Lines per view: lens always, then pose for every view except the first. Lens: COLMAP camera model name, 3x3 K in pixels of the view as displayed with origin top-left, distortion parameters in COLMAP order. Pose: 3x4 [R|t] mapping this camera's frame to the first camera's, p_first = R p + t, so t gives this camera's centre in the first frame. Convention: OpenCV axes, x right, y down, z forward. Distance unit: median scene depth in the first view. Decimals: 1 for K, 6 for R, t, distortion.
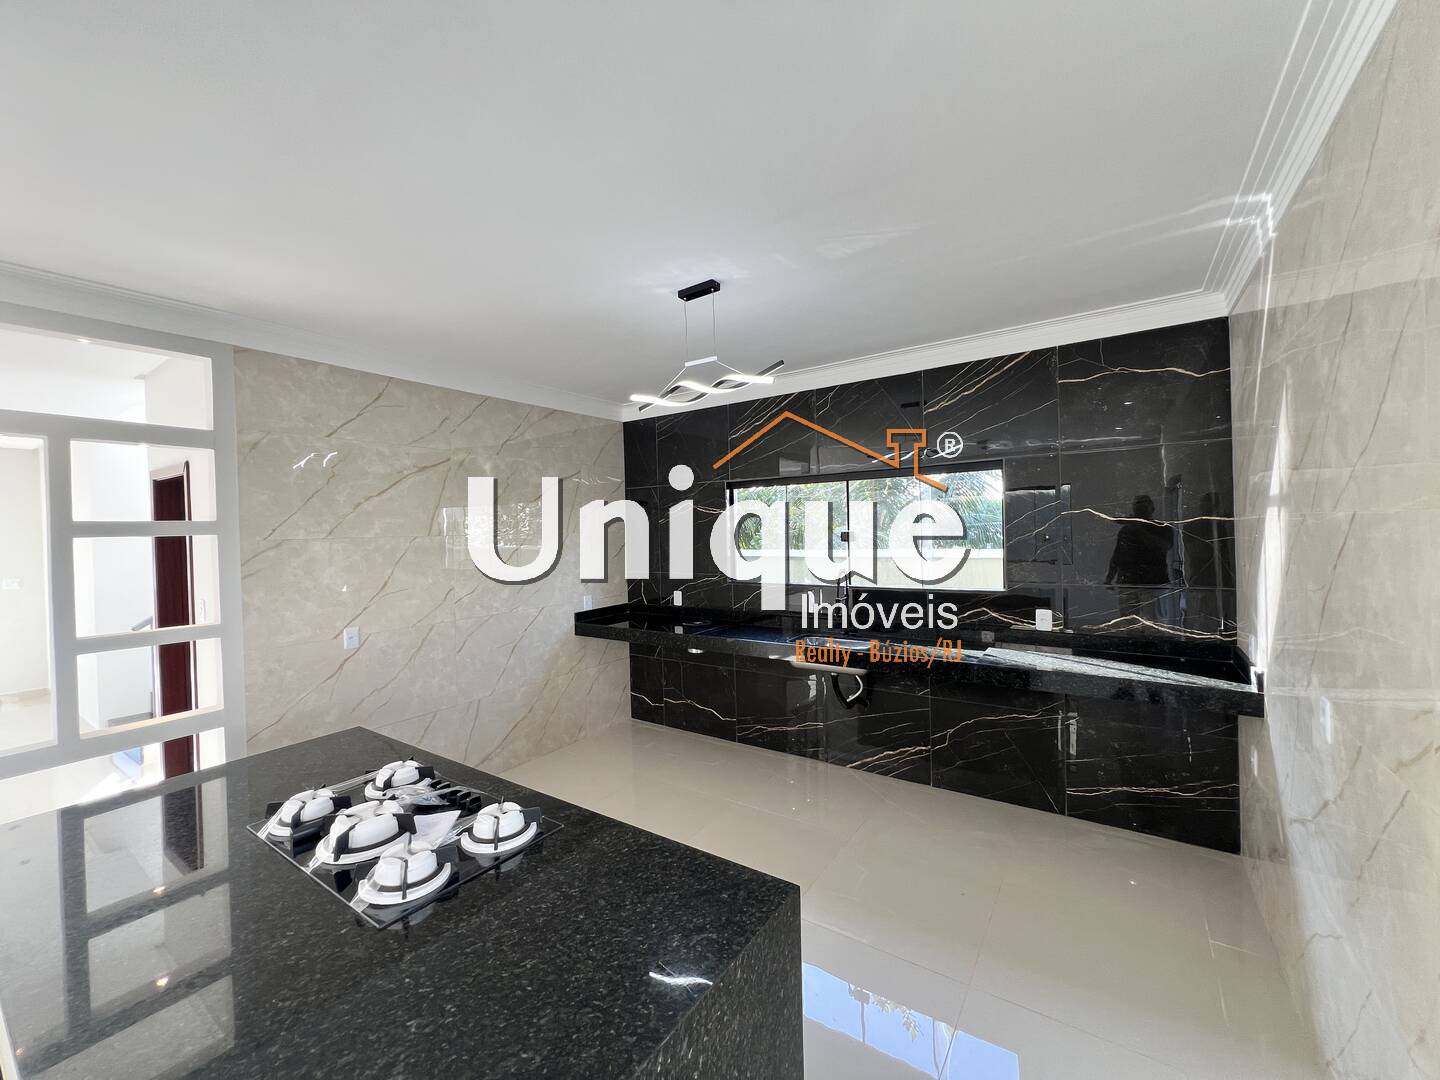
lens RADIAL K [[584.5, 0, 708.0], [0, 584.5, 533.2], [0, 0, 1]] dist [-0.015710, 0.000085]
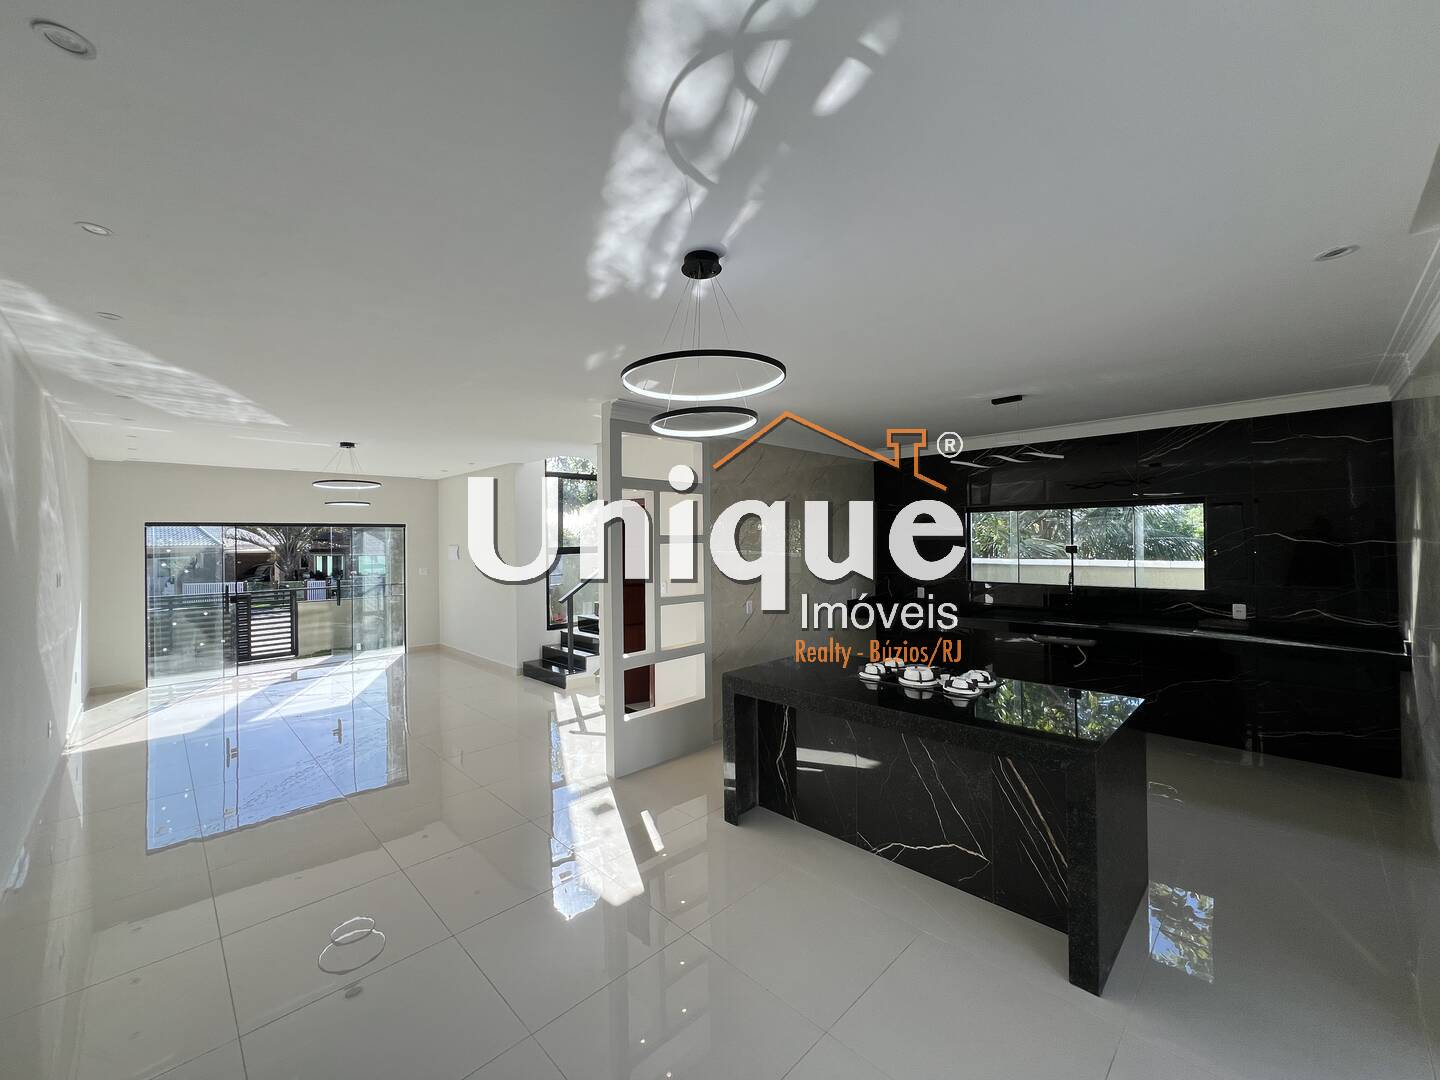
lens RADIAL K [[576.0, 0, 717.7], [0, 576.0, 535.4], [0, 0, 1]] dist [-0.001186, 0.000324]
pose [[0.983525, 0.014098, -0.180223, -0.452708], [-0.016022, 0.999829, -0.009223, -0.001827], [0.180062, 0.011959, 0.983583, -0.655914]]
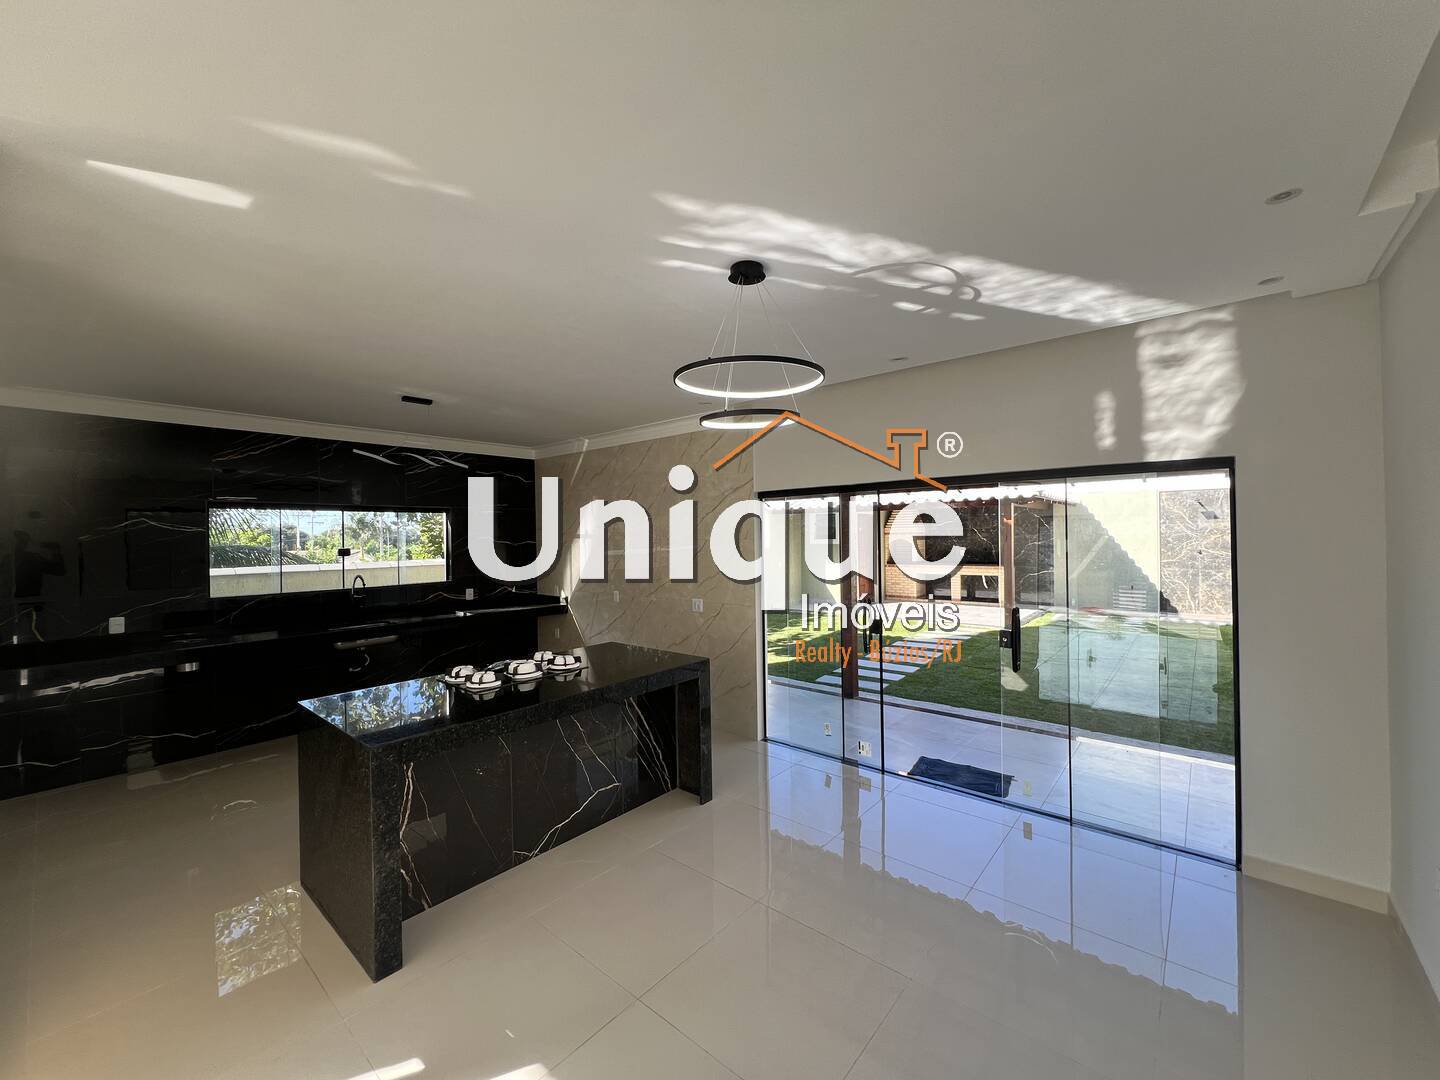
lens RADIAL K [[580.6, 0, 711.5], [0, 580.6, 536.7], [0, 0, 1]] dist [-0.008605, 0.000070]
pose [[0.104761, 0.023898, 0.994210, -1.354329], [0.019349, 0.999473, -0.026063, 0.027534], [-0.994309, 0.021967, 0.104243, 0.000393]]
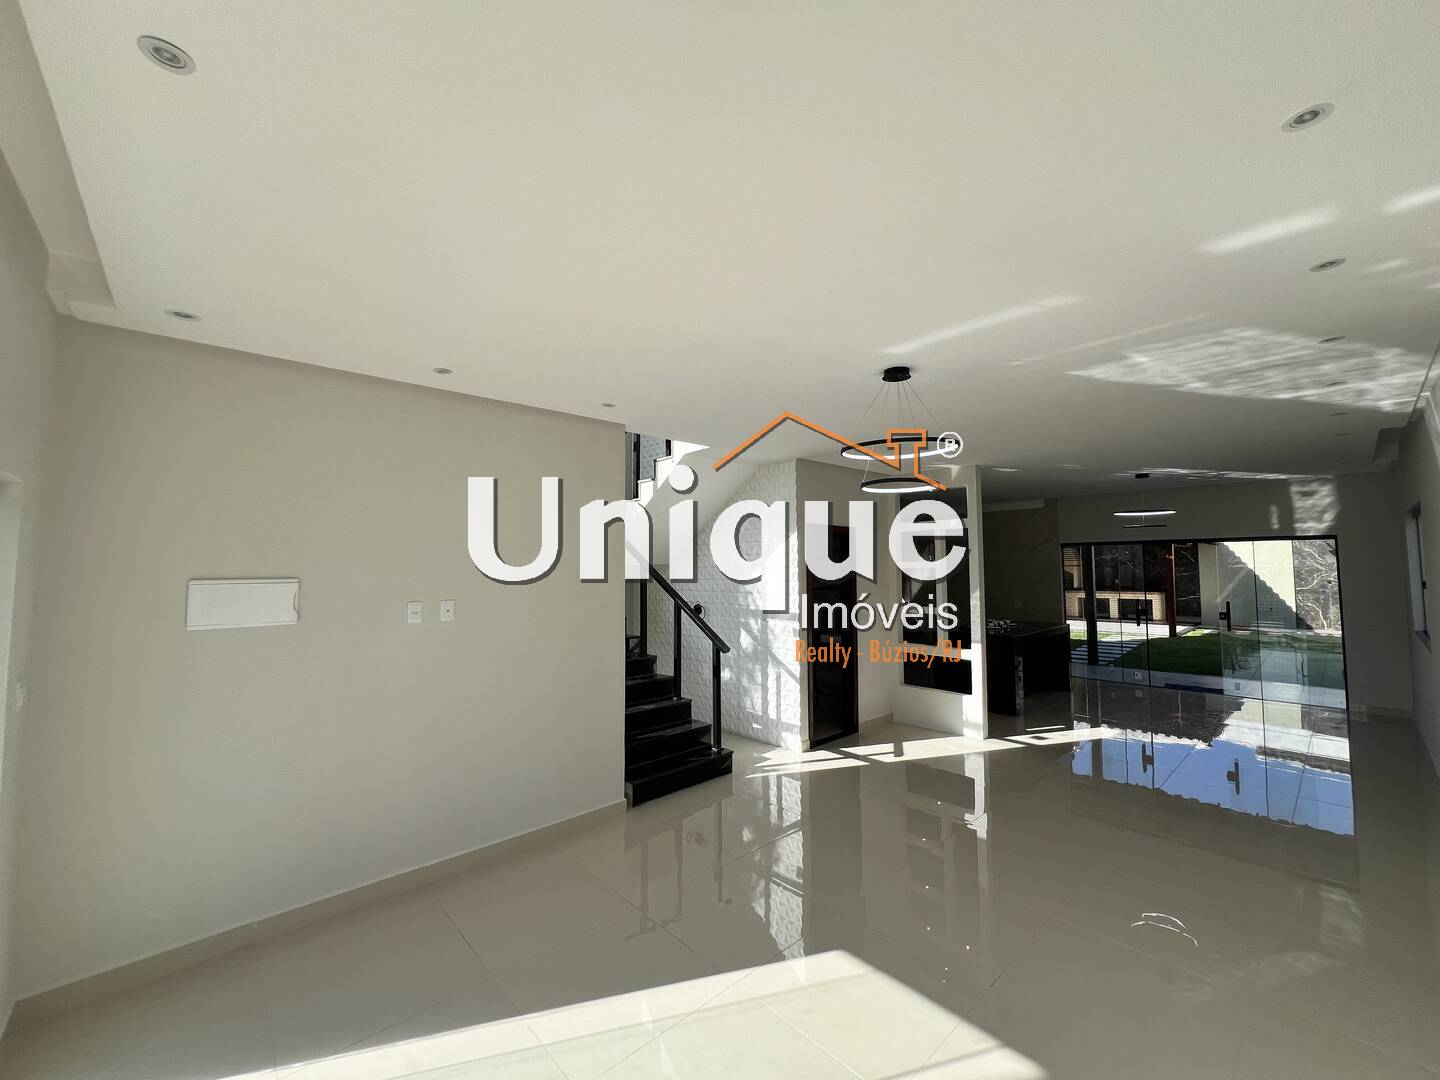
lens RADIAL K [[576.0, 0, 717.7], [0, 576.0, 535.4], [0, 0, 1]] dist [-0.001186, 0.000324]
pose [[0.219652, 0.078255, 0.972435, -3.106634], [0.007581, 0.996611, -0.081913, 0.058901], [-0.975549, 0.025364, 0.218314, 1.155444]]
